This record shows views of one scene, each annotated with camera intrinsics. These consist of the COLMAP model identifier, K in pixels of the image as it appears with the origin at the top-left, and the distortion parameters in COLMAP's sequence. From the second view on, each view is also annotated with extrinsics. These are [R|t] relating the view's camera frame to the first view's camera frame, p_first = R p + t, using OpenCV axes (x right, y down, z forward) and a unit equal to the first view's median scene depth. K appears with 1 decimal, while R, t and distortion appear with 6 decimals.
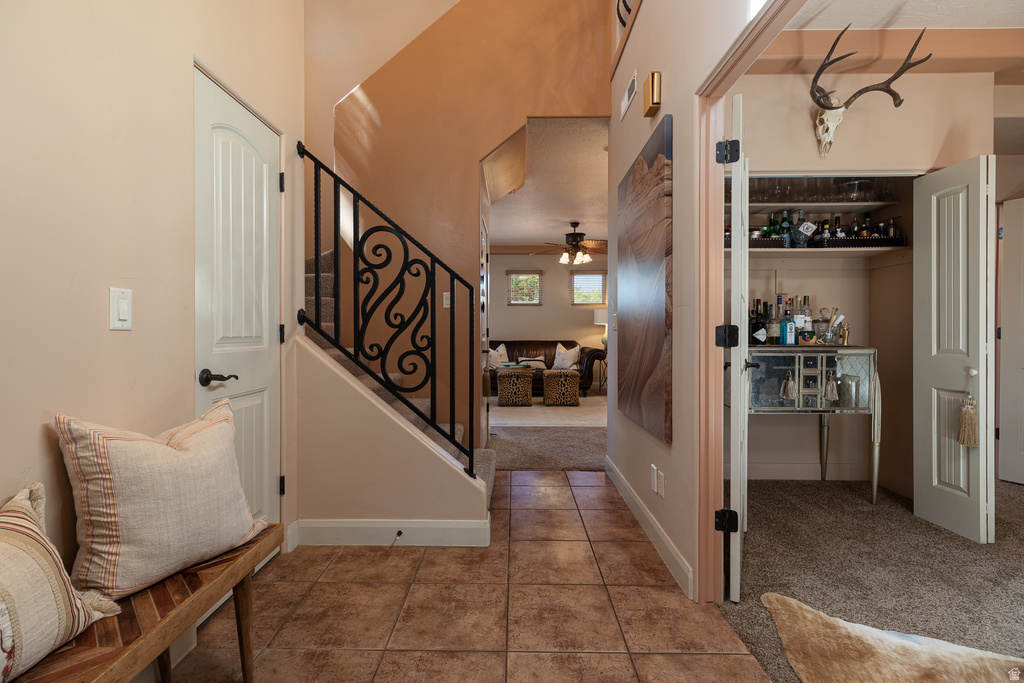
lens RADIAL K [[456.7, 0, 512.0], [0, 456.7, 341.5], [0, 0, 1]] dist [0.000748, 0.000176]
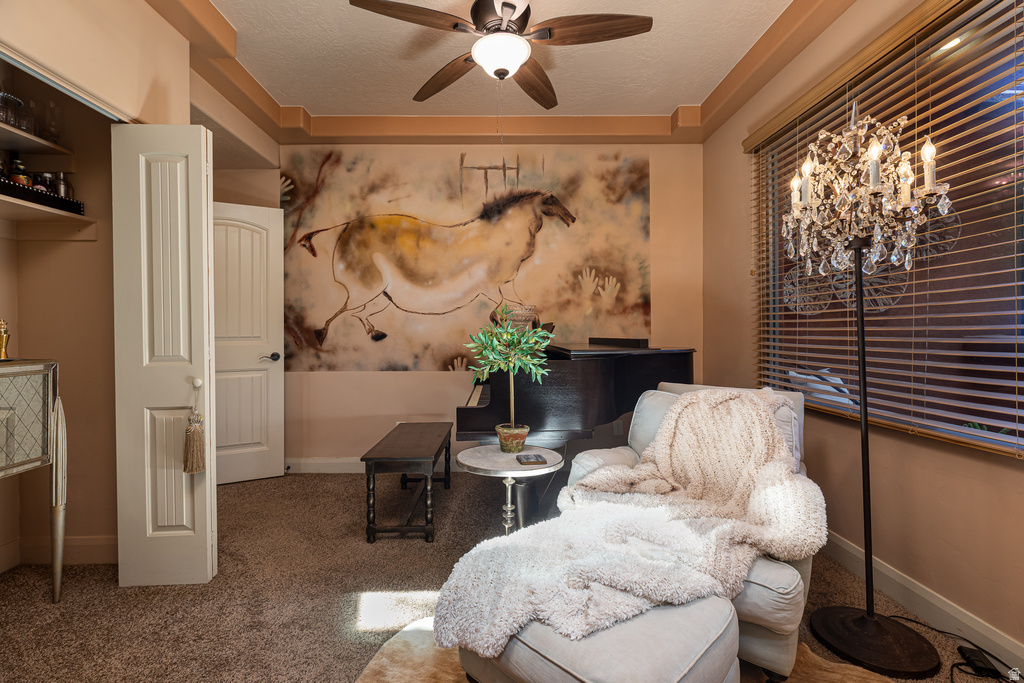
lens RADIAL K [[465.1, 0, 506.9], [0, 465.1, 330.1], [0, 0, 1]] dist [-0.000735, -0.000111]
pose [[-0.018333, 0.000192, 0.999832, 0.137299], [0.029226, 0.999573, 0.000344, -0.010747], [-0.999405, 0.029228, -0.018331, 0.409480]]
